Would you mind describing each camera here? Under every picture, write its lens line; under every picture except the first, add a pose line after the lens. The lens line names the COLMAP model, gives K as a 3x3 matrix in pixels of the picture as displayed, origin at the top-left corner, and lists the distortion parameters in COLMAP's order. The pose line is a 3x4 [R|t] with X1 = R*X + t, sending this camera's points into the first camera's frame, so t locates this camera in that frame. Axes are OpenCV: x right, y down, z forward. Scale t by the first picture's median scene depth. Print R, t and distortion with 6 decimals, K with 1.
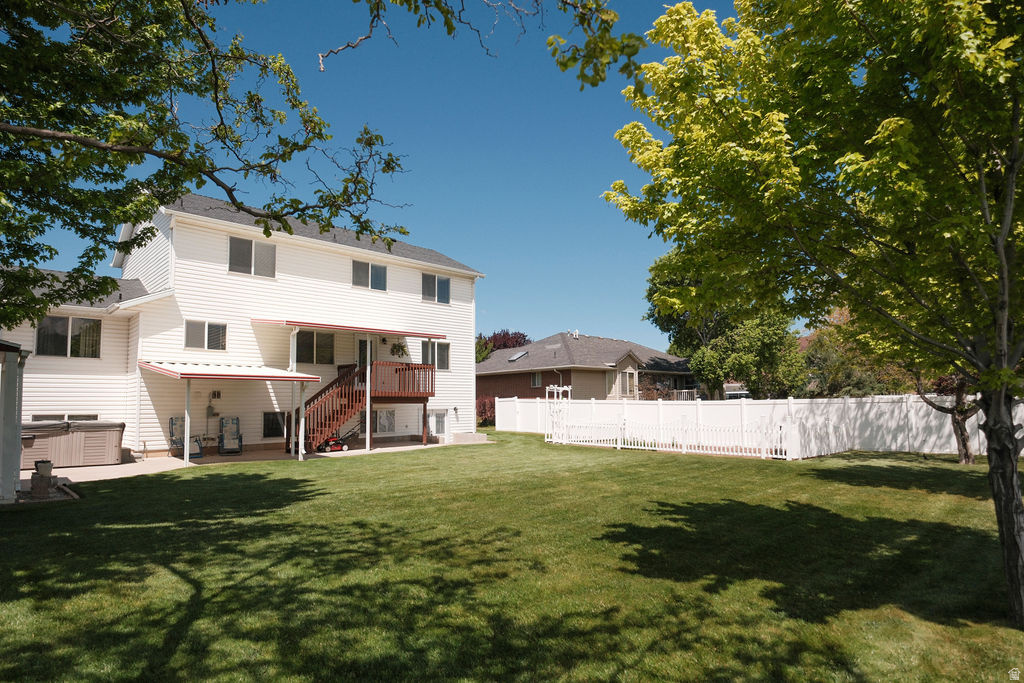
lens RADIAL K [[551.1, 0, 512.0], [0, 551.1, 341.5], [0, 0, 1]] dist [-0.019262, -0.000465]
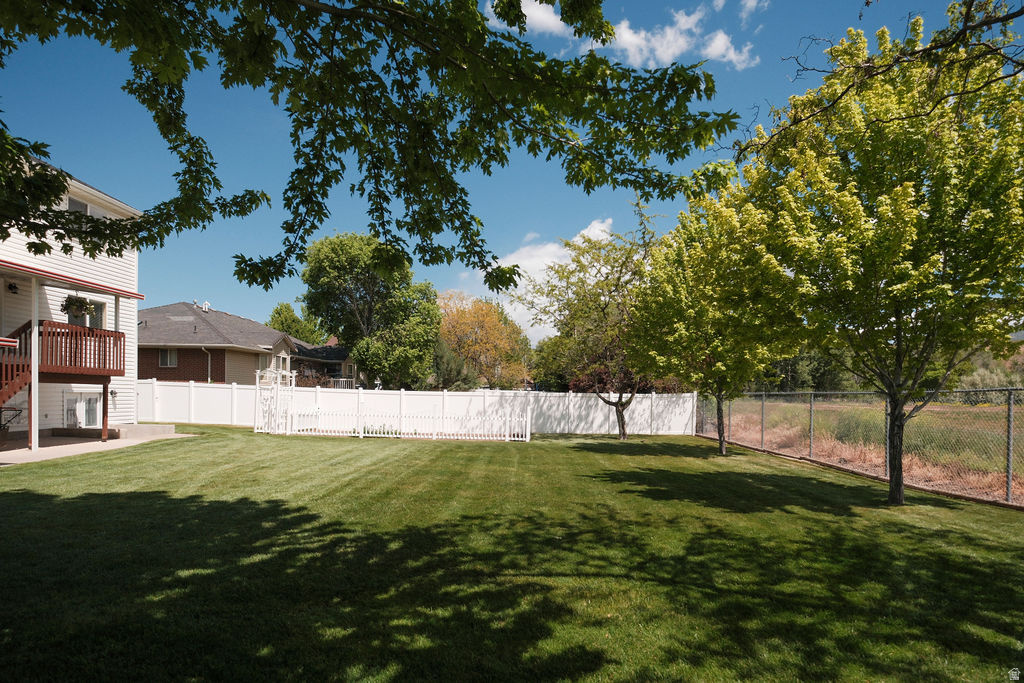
lens RADIAL K [[569.1, 0, 510.7], [0, 569.1, 393.7], [0, 0, 1]] dist [-0.015083, -0.000219]
pose [[0.702558, 0.024235, 0.711214, -0.390036], [-0.106651, 0.991718, 0.071559, 0.017178], [-0.703590, -0.126126, 0.699324, 0.119761]]
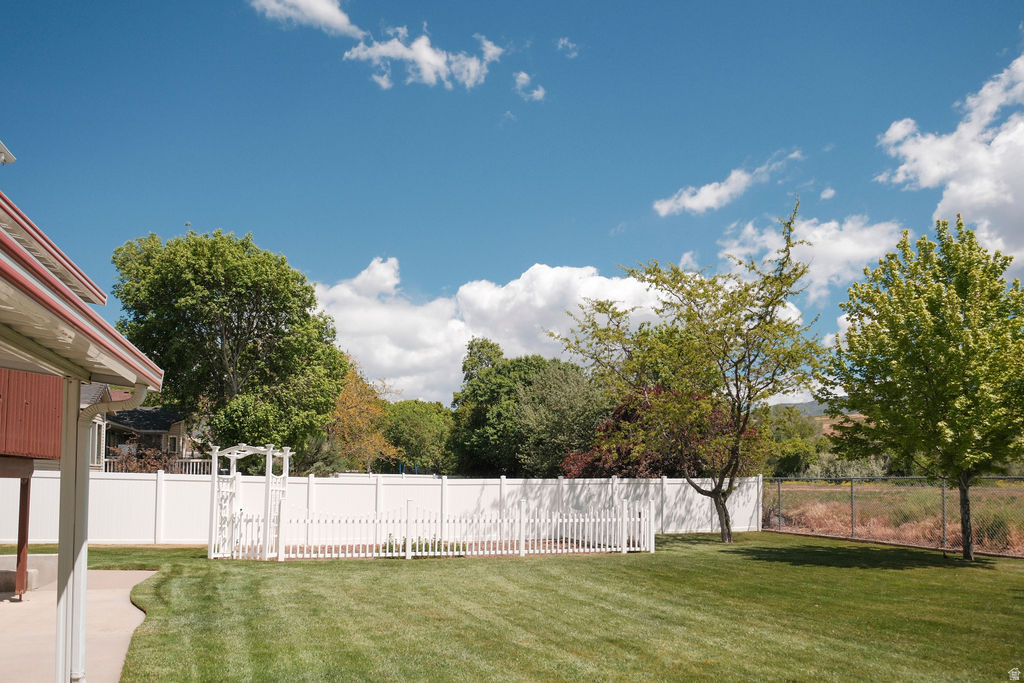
lens RADIAL K [[709.9, 0, 513.4], [0, 709.9, 374.2], [0, 0, 1]] dist [0.005562, 0.002053]
pose [[0.393499, 0.146709, 0.907543, -0.540714], [-0.112995, 0.987418, -0.110628, 0.079221], [-0.912354, -0.059016, 0.405126, 0.676004]]
